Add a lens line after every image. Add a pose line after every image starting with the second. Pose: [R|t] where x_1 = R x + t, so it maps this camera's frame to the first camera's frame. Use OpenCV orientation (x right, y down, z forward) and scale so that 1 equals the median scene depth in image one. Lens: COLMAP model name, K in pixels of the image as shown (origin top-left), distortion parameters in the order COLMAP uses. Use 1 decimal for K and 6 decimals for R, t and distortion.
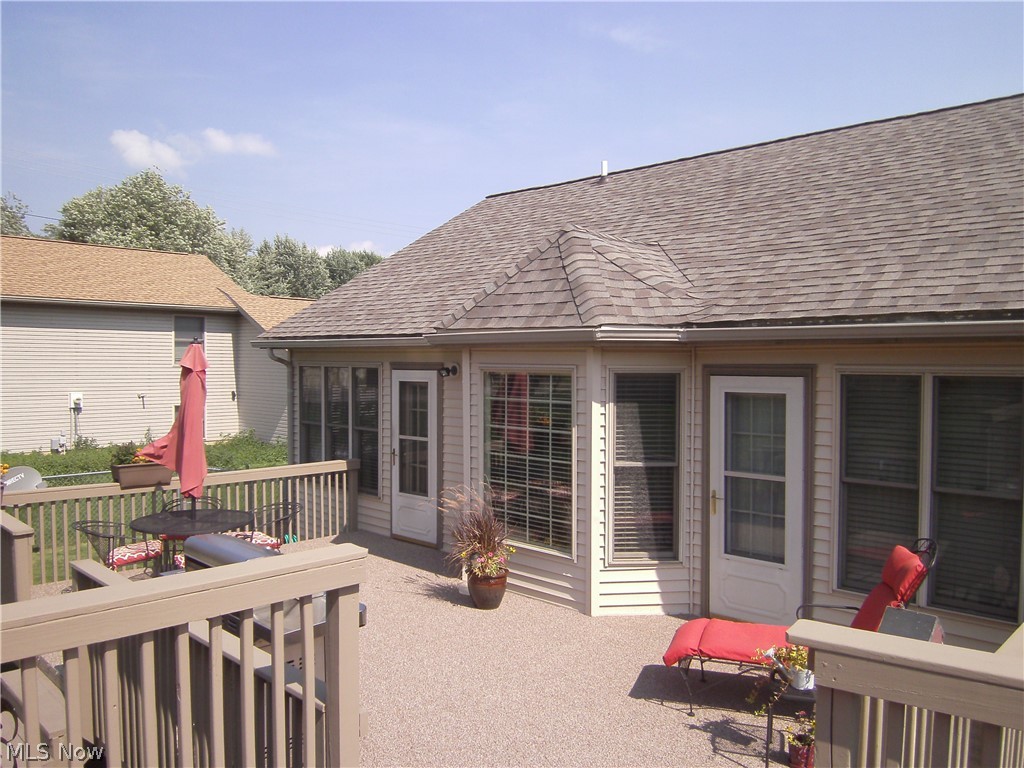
lens RADIAL K [[808.2, 0, 506.5], [0, 808.2, 382.2], [0, 0, 1]] dist [-0.029575, -0.021847]
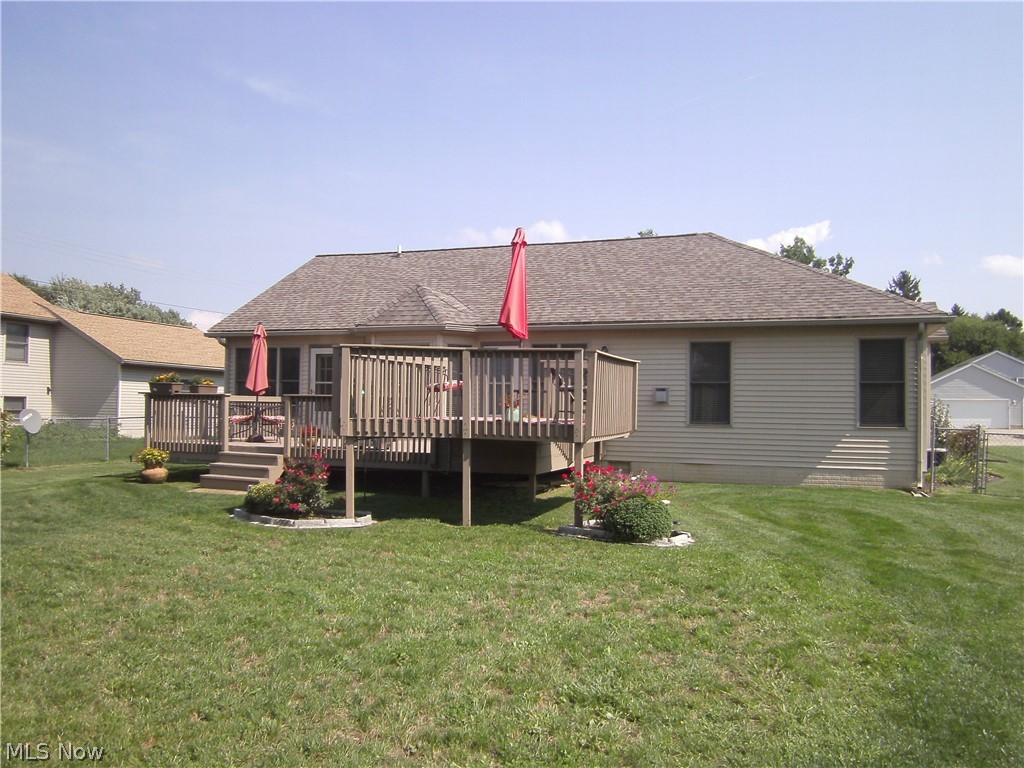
lens RADIAL K [[808.2, 0, 514.8], [0, 808.2, 388.1], [0, 0, 1]] dist [-0.029575, -0.021847]
pose [[0.907988, 0.023311, 0.418346, -0.642891], [-0.002781, 0.998764, -0.049618, 0.222265], [-0.418986, 0.043889, 0.906931, -1.209306]]
